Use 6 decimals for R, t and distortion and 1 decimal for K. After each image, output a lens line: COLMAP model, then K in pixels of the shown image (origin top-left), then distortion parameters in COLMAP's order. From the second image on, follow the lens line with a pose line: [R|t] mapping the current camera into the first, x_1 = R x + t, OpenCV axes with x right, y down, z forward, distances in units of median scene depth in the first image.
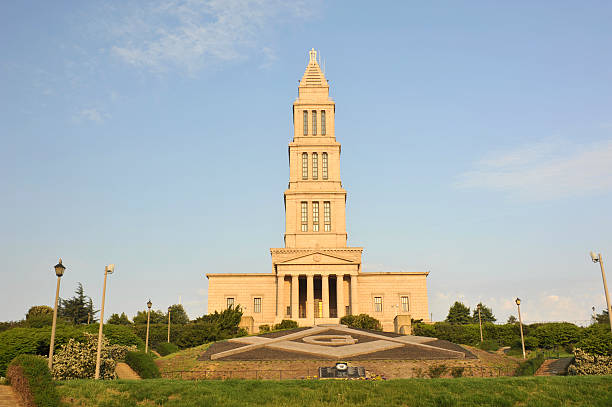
lens RADIAL K [[593.8, 0, 306.0], [0, 593.8, 203.5], [0, 0, 1]] dist [-0.118395, 0.077537]
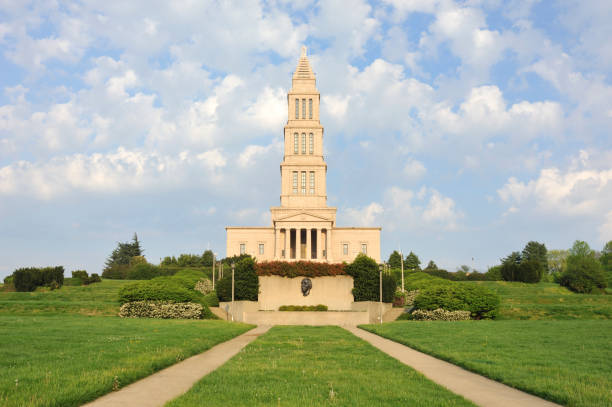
lens RADIAL K [[571.4, 0, 306.0], [0, 571.4, 203.5], [0, 0, 1]] dist [-0.121313, 0.007480]
pose [[0.999894, 0.009664, 0.010845, 0.009072], [-0.010903, 0.992630, 0.120697, -0.097421], [-0.009598, -0.120802, 0.992630, -0.332565]]
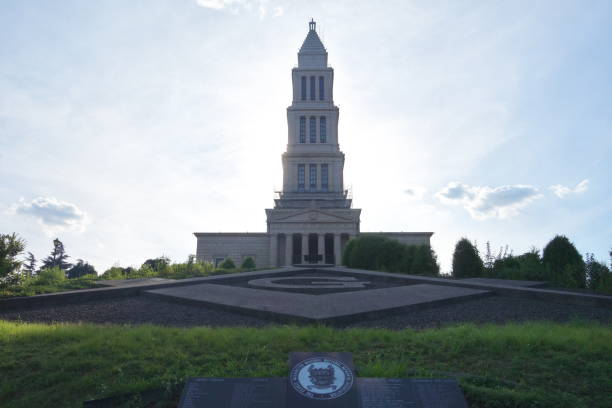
lens RADIAL K [[484.3, 0, 306.0], [0, 484.3, 204.0], [0, 0, 1]] dist [-0.003686, -0.000359]
pose [[0.999937, 0.004025, -0.010501, 0.014734], [-0.003887, 0.999906, 0.013178, 0.058146], [0.010553, -0.013136, 0.999858, 0.220600]]
